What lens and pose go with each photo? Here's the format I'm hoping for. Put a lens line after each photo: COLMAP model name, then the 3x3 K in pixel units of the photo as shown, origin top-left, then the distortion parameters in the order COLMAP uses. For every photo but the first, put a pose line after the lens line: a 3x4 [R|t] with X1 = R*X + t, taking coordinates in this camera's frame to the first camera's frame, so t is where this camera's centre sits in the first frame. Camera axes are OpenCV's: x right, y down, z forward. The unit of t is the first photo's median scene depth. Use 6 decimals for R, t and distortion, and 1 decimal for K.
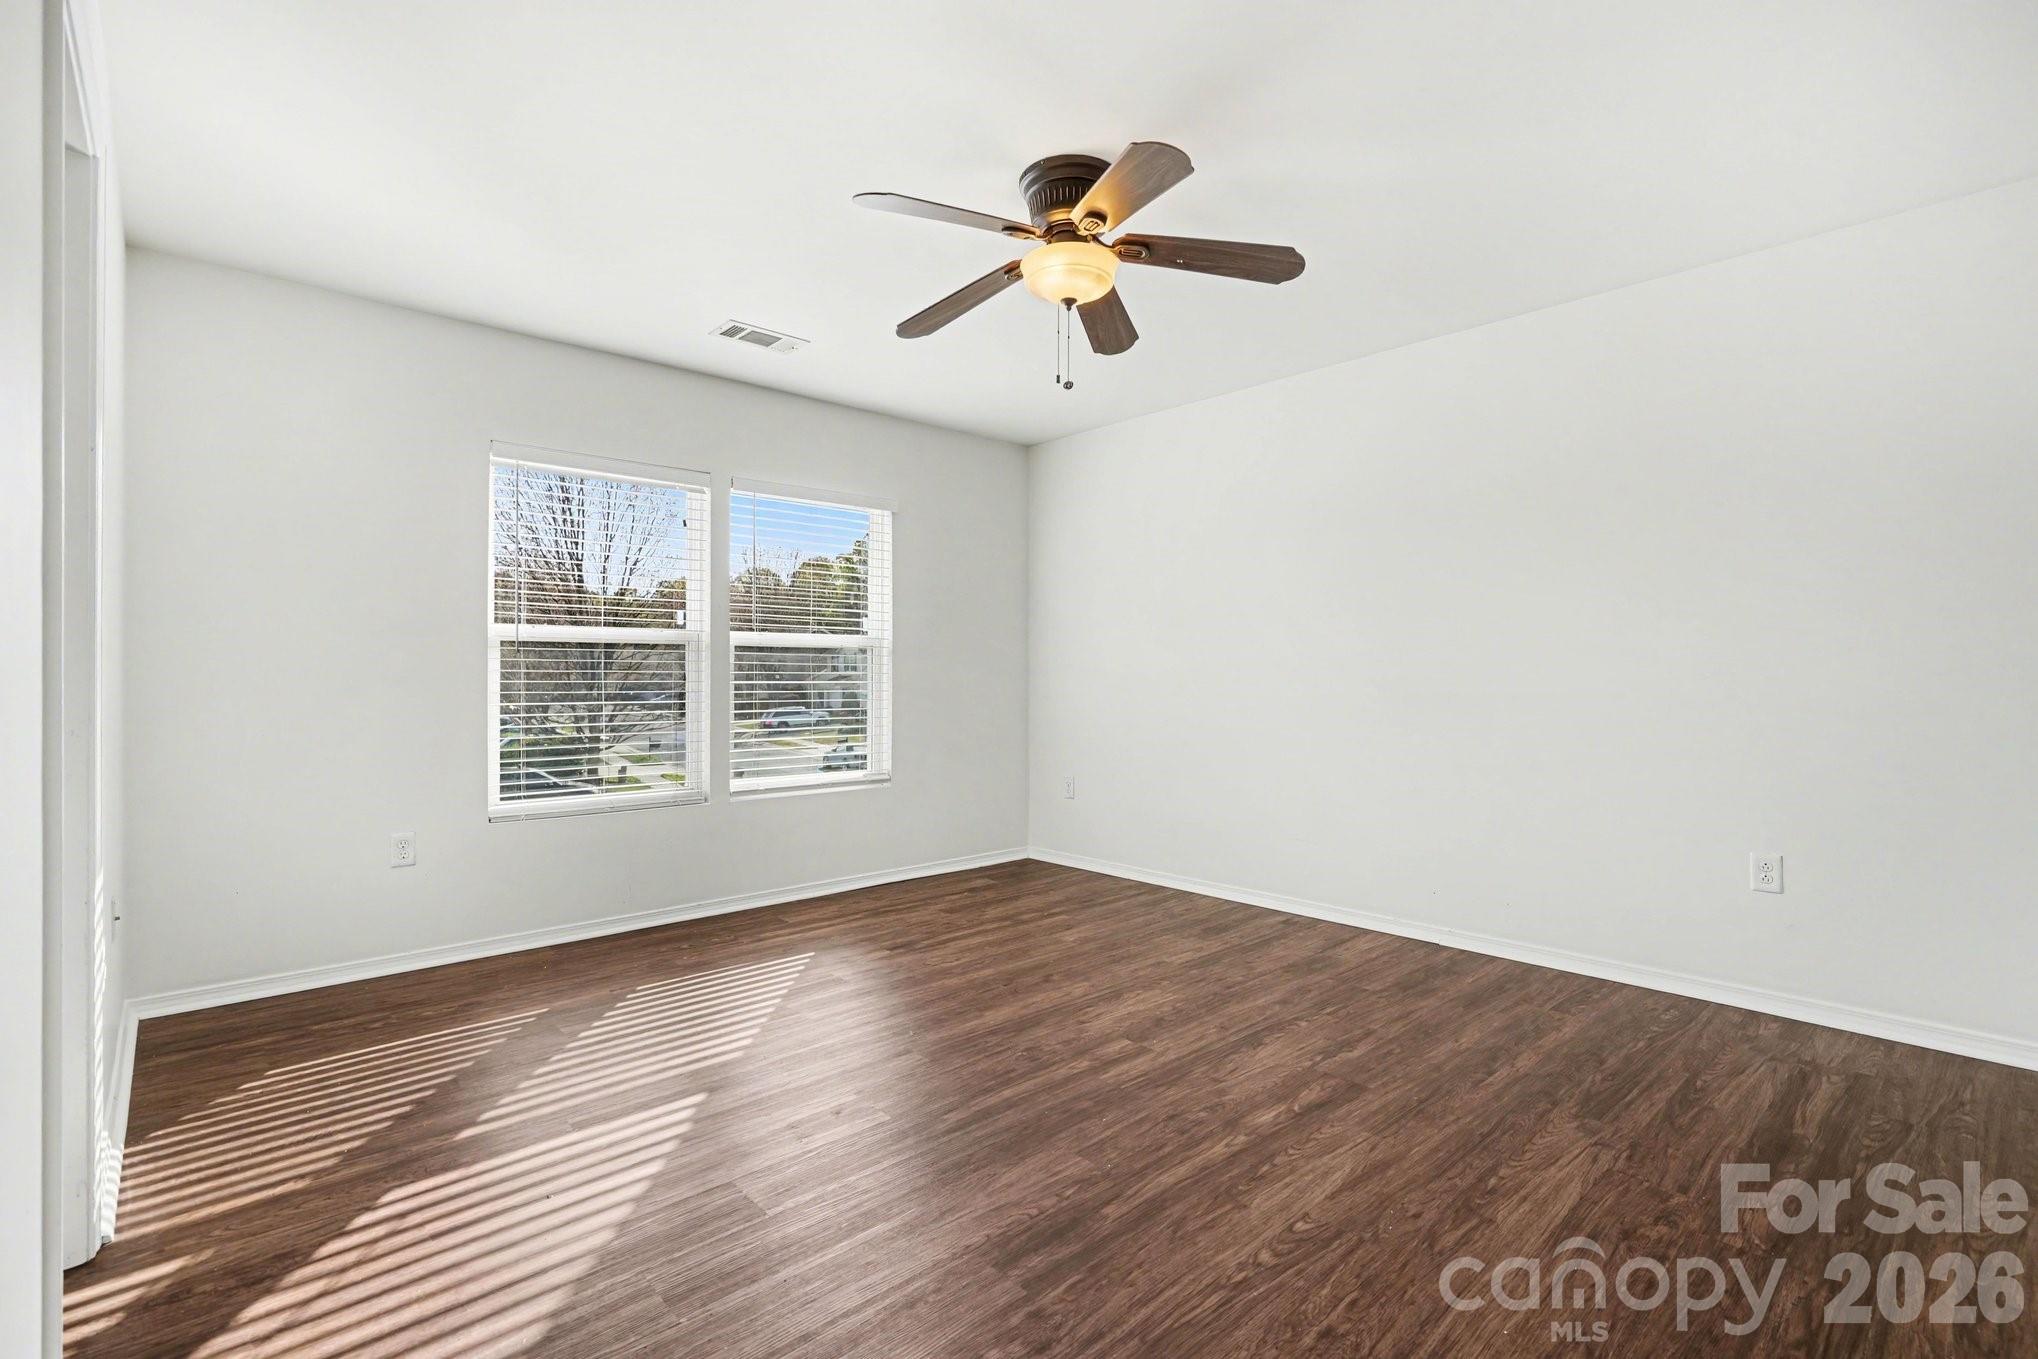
lens RADIAL K [[920.9, 0, 1019.2], [0, 920.9, 677.6], [0, 0, 1]] dist [-0.003882, 0.000284]
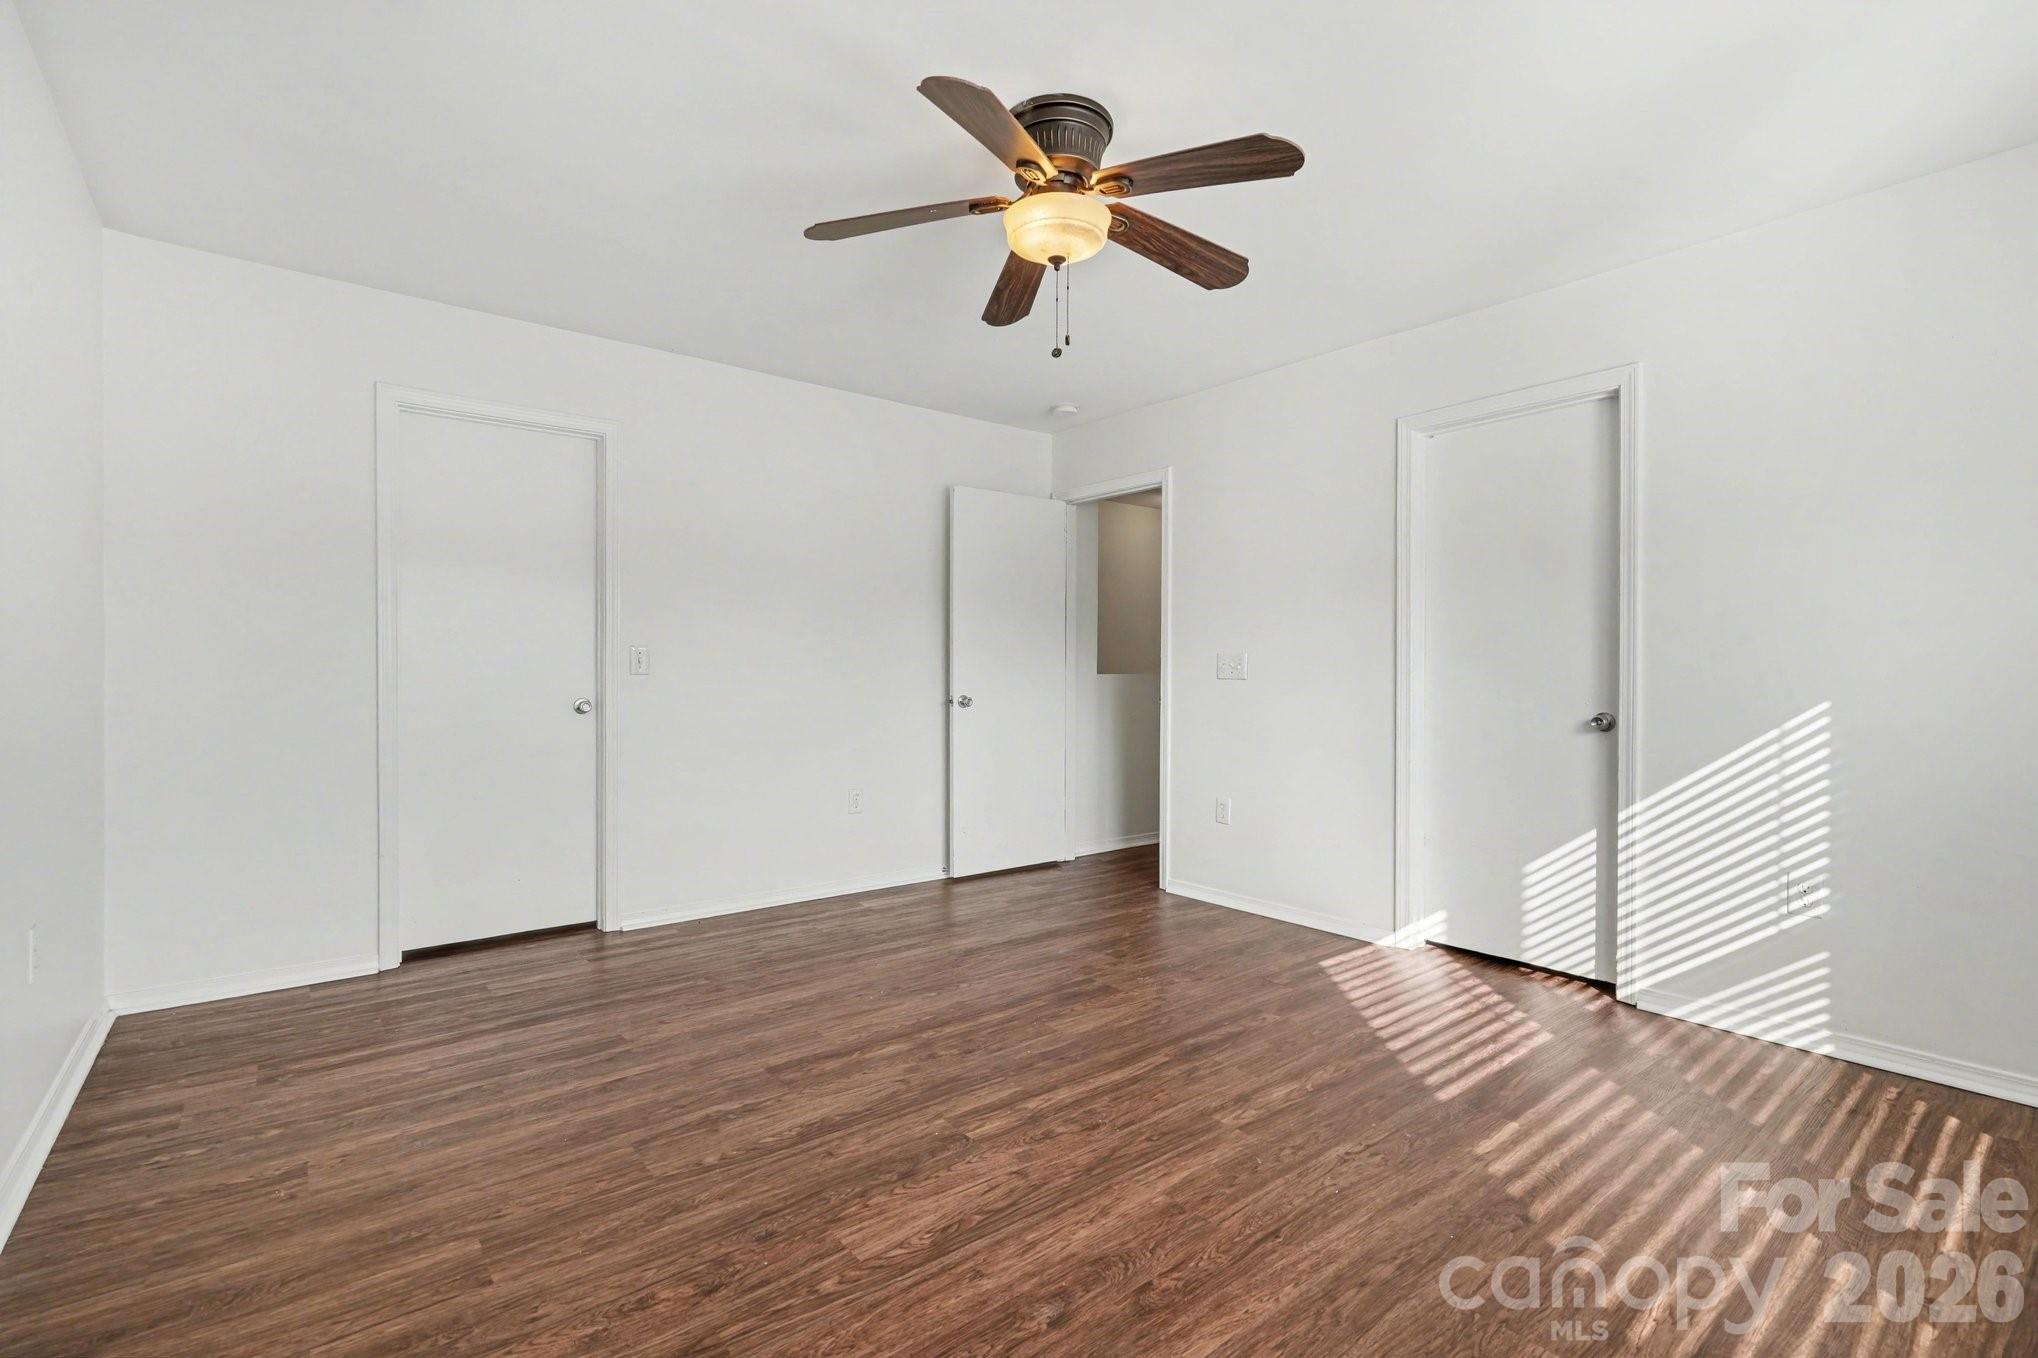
lens RADIAL K [[920.9, 0, 1020.0], [0, 920.9, 680.0], [0, 0, 1]] dist [-0.003882, 0.000284]
pose [[-0.998364, -0.001814, 0.057155, 0.032963], [-0.001694, 0.999996, 0.002142, 0.003751], [-0.057159, 0.002042, -0.998363, 1.873482]]
